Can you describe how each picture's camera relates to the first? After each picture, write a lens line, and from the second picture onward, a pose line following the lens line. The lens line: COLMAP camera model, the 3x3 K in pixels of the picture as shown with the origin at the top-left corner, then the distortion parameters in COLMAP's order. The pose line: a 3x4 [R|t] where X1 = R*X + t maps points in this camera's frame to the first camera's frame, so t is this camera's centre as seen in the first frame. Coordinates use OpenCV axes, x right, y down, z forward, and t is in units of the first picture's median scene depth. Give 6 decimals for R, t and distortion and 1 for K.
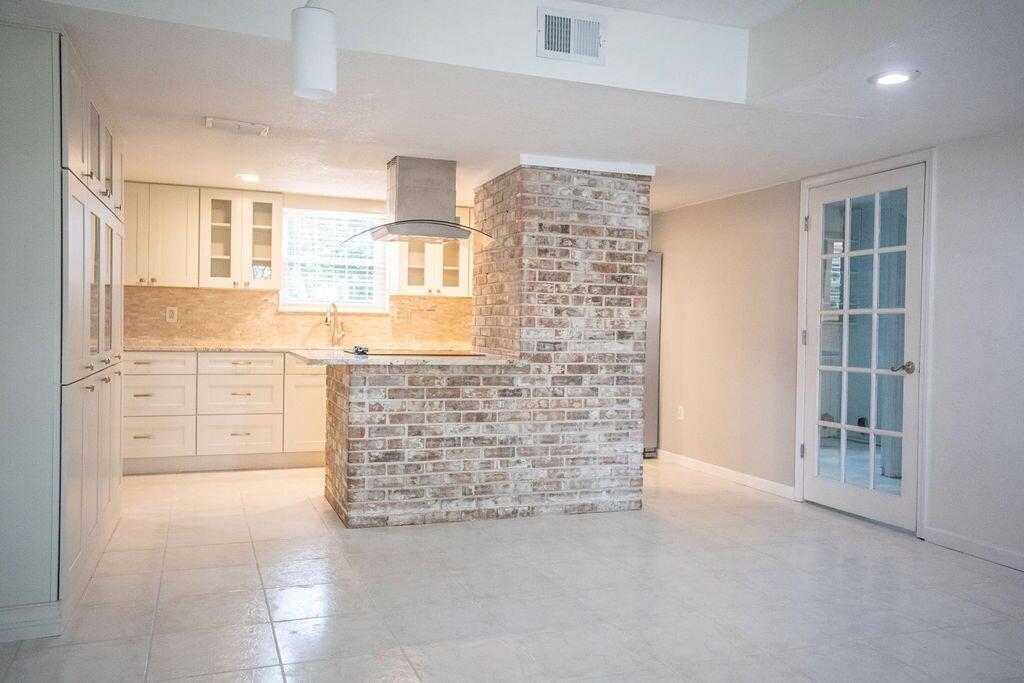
lens RADIAL K [[835.4, 0, 512.0], [0, 835.4, 341.5], [0, 0, 1]] dist [0.001865, -0.004190]
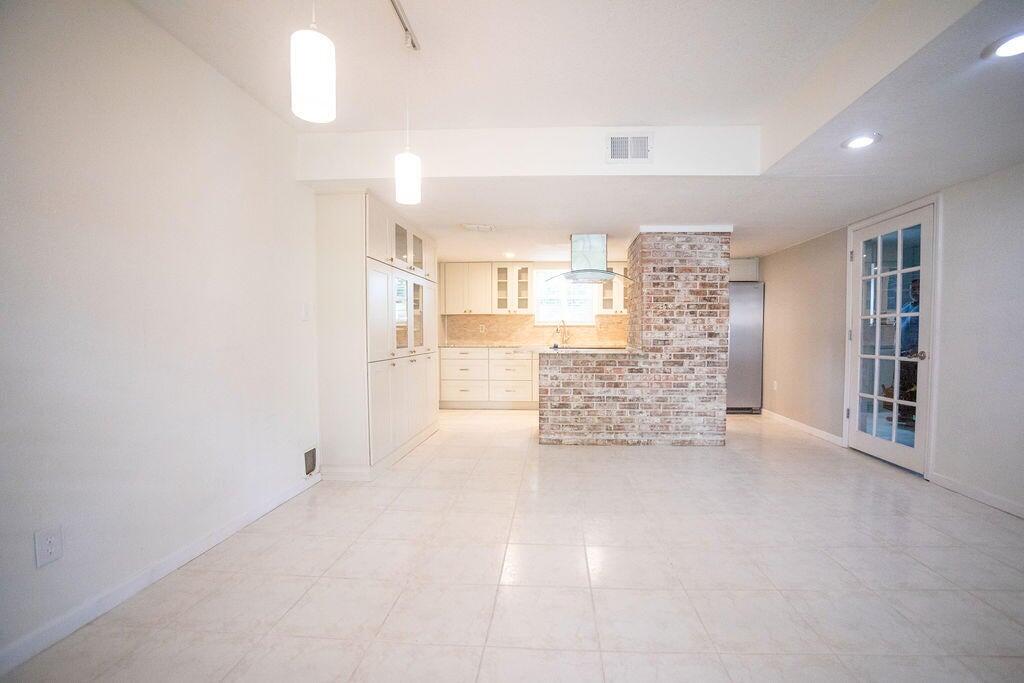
lens RADIAL K [[461.5, 0, 514.3], [0, 461.5, 352.8], [0, 0, 1]] dist [-0.047526, 0.000354]
pose [[0.918794, -0.001212, -0.394736, 0.134335], [0.010054, 0.999743, 0.020332, 0.004764], [0.394610, -0.022649, 0.918570, 0.064038]]
